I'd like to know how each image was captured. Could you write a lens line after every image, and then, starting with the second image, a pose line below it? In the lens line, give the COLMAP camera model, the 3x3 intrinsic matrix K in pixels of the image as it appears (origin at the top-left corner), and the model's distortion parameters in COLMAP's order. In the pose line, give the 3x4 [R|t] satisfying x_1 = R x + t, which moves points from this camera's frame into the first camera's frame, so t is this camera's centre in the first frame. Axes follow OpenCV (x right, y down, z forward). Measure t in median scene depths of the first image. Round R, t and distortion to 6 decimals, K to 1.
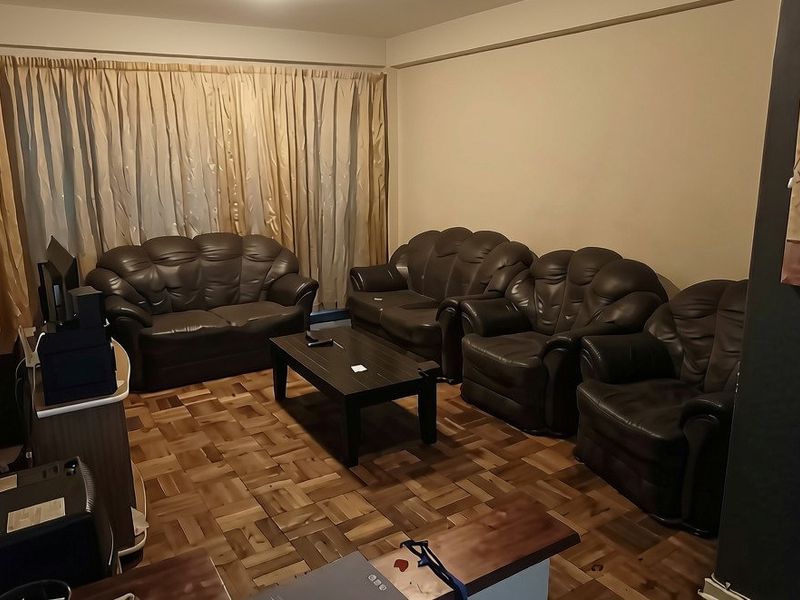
lens RADIAL K [[619.1, 0, 394.5], [0, 619.1, 301.8], [0, 0, 1]] dist [0.089947, -0.164853]
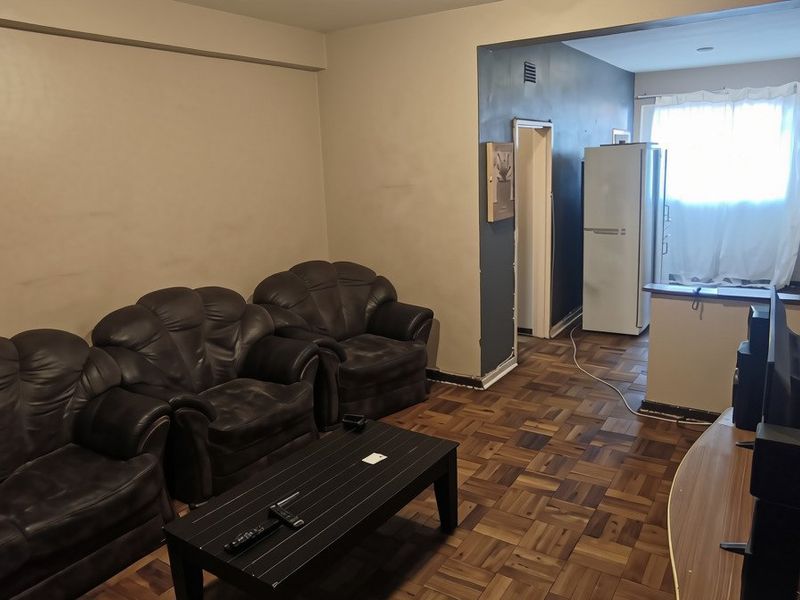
lens RADIAL K [[615.9, 0, 400.0], [0, 615.9, 300.0], [0, 0, 1]] dist [0.071416, -0.144874]
pose [[-0.421164, -0.163161, 0.892188, -0.847948], [0.254636, 0.922852, 0.288972, -0.332565], [-0.870507, 0.348888, -0.347125, 1.392486]]
